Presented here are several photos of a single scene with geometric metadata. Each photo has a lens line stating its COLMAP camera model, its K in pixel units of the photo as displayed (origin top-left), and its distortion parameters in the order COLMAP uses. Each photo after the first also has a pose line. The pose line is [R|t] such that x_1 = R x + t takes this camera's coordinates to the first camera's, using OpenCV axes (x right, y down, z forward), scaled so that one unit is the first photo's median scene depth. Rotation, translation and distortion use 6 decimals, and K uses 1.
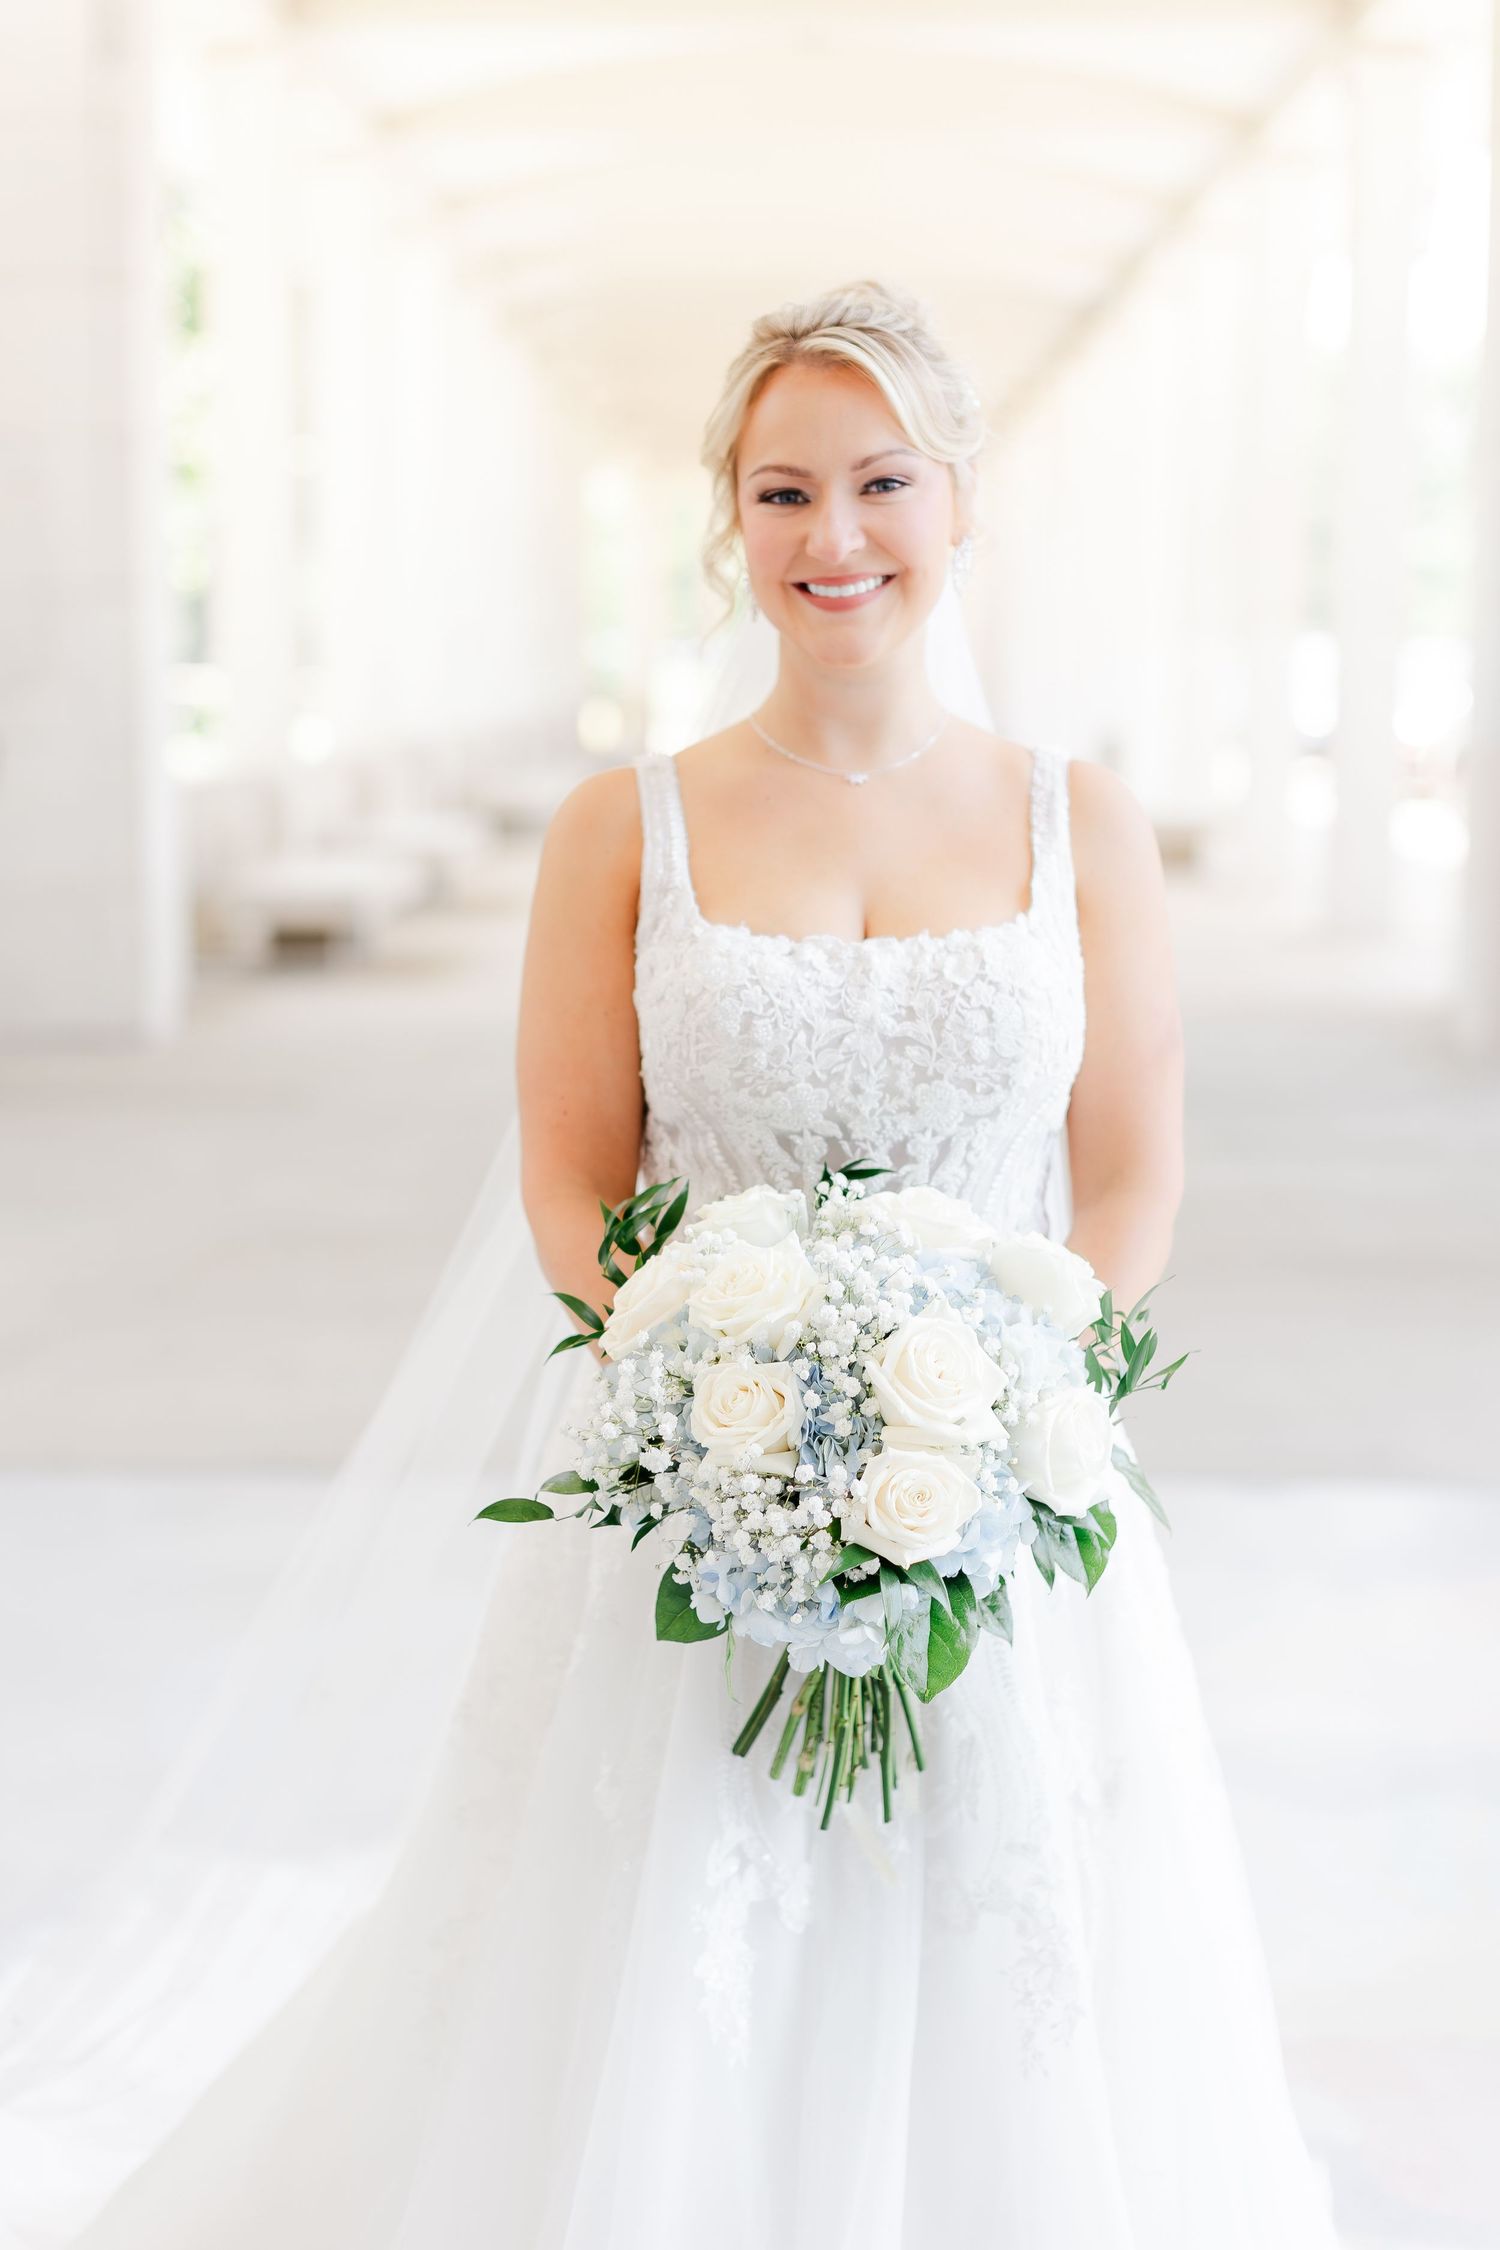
lens RADIAL K [[3636.0, 0, 750.0], [0, 3636.0, 1125.0], [0, 0, 1]] dist [-0.033050, -0.107786]
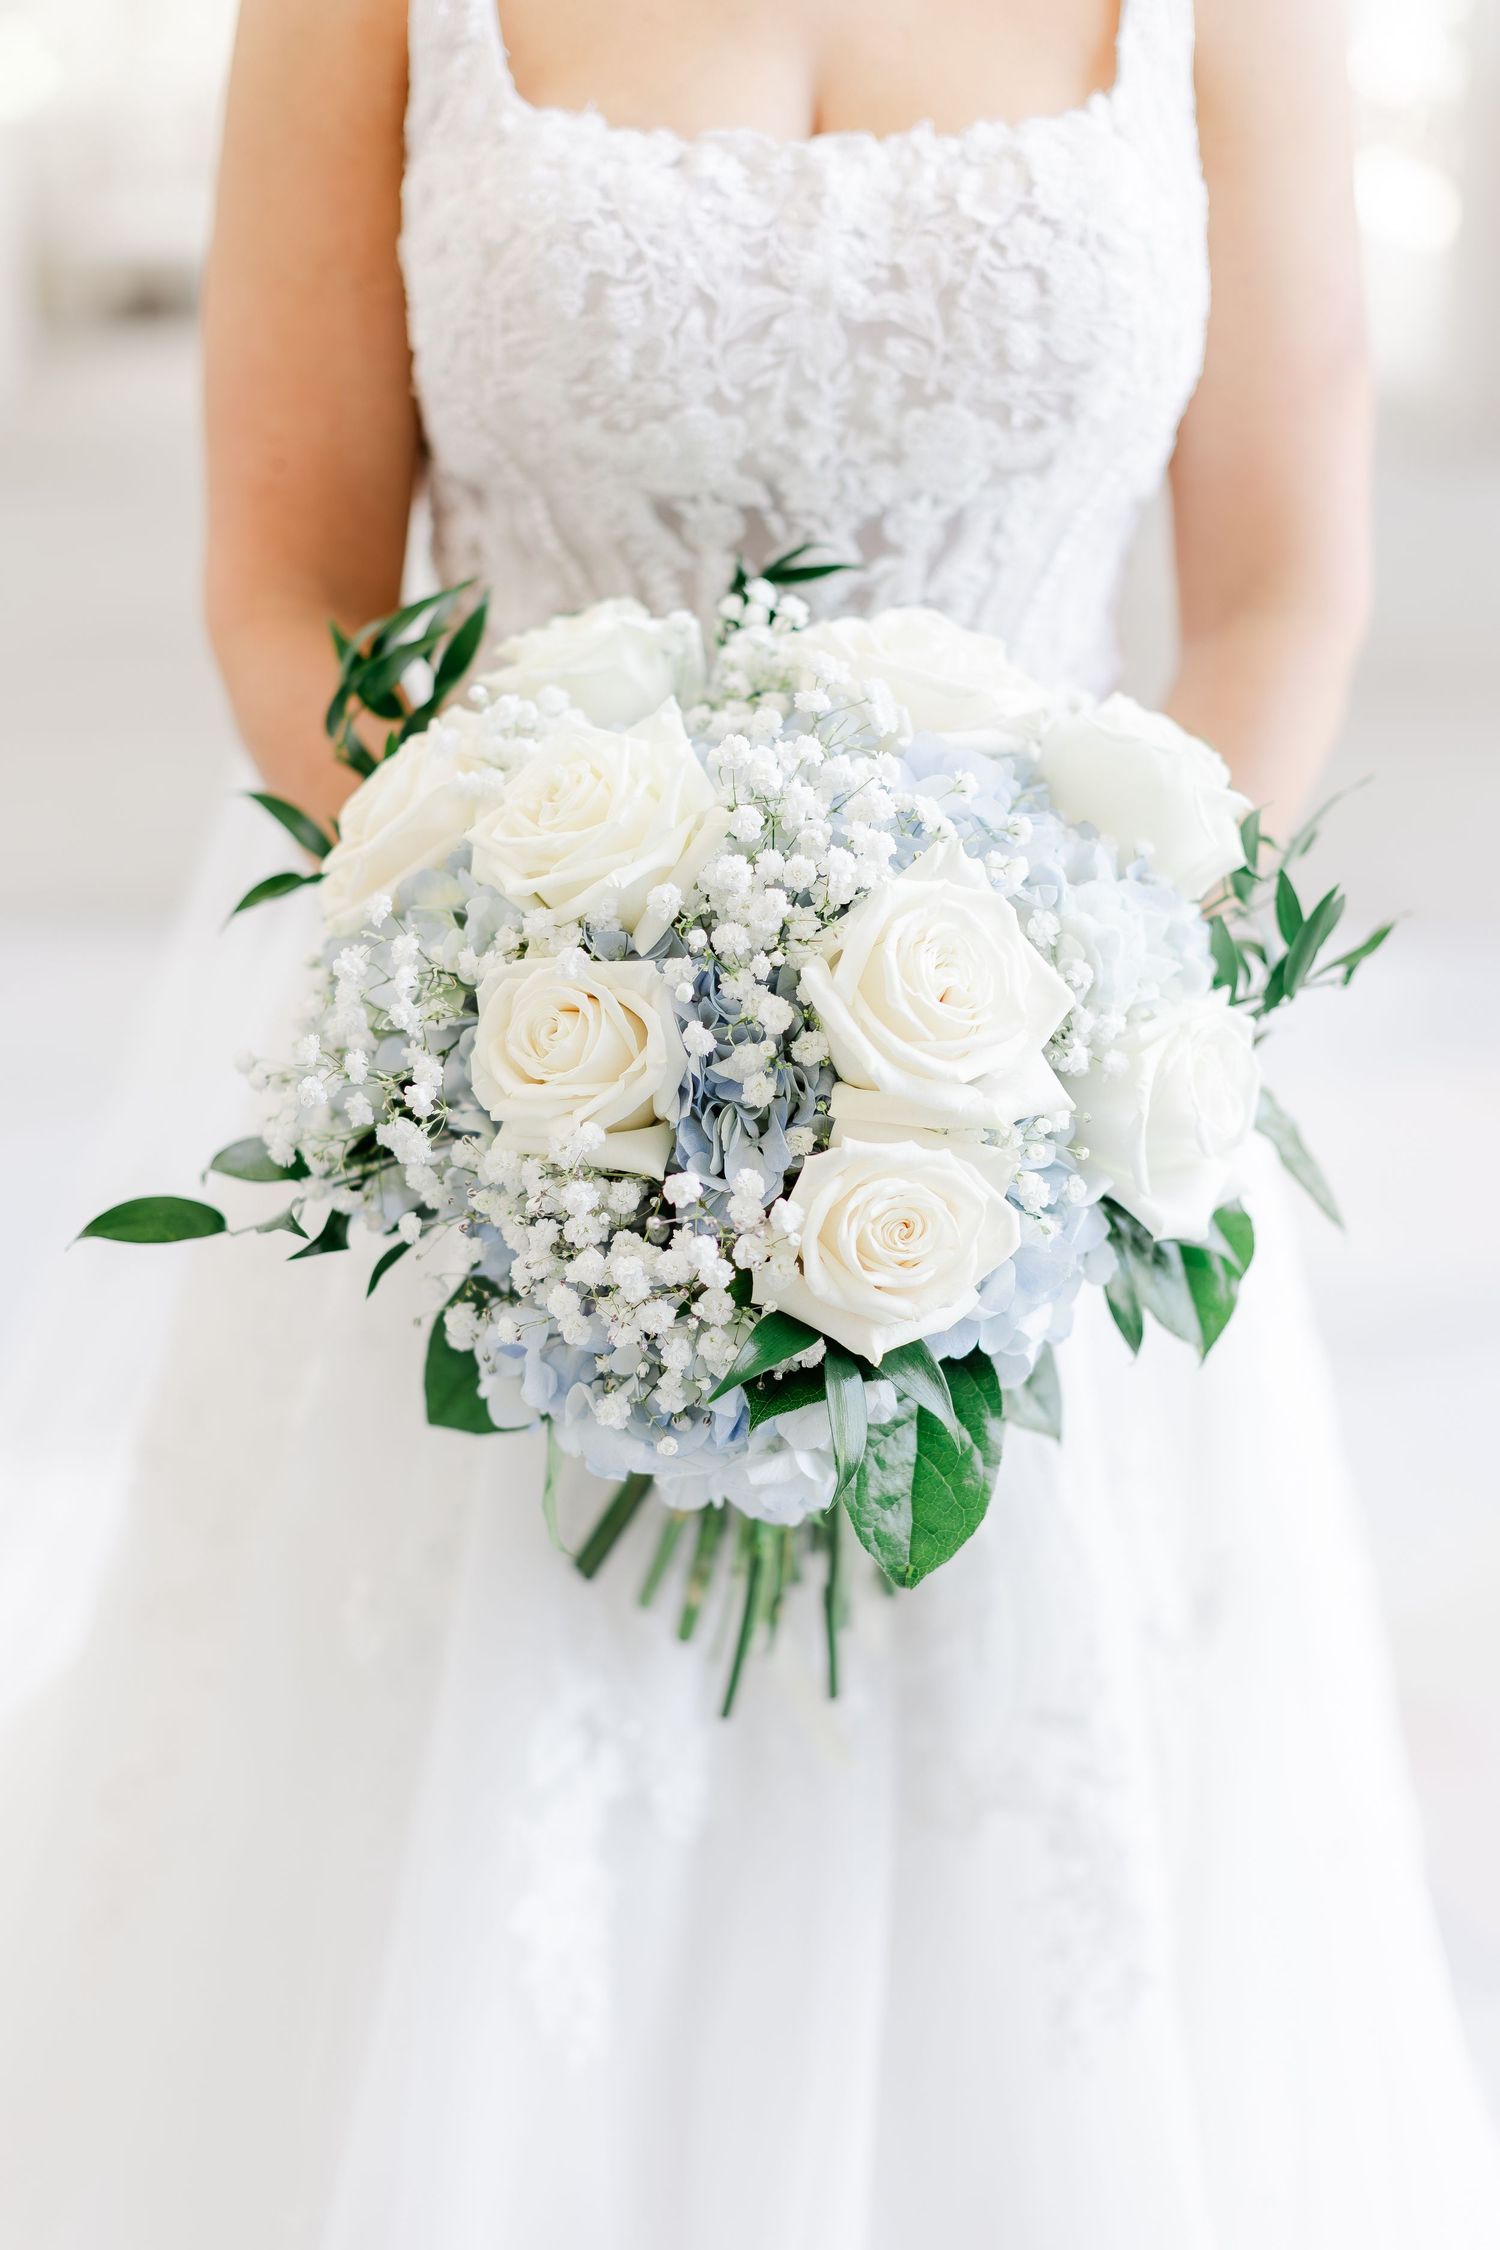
lens RADIAL K [[3170.6, 0, 750.0], [0, 3170.6, 1125.0], [0, 0, 1]] dist [0.033918, -0.424466]
pose [[0.999957, 0.005107, 0.007780, 0.020052], [-0.006706, 0.975047, 0.221897, -0.012692], [-0.006453, -0.221940, 0.975039, 0.530478]]
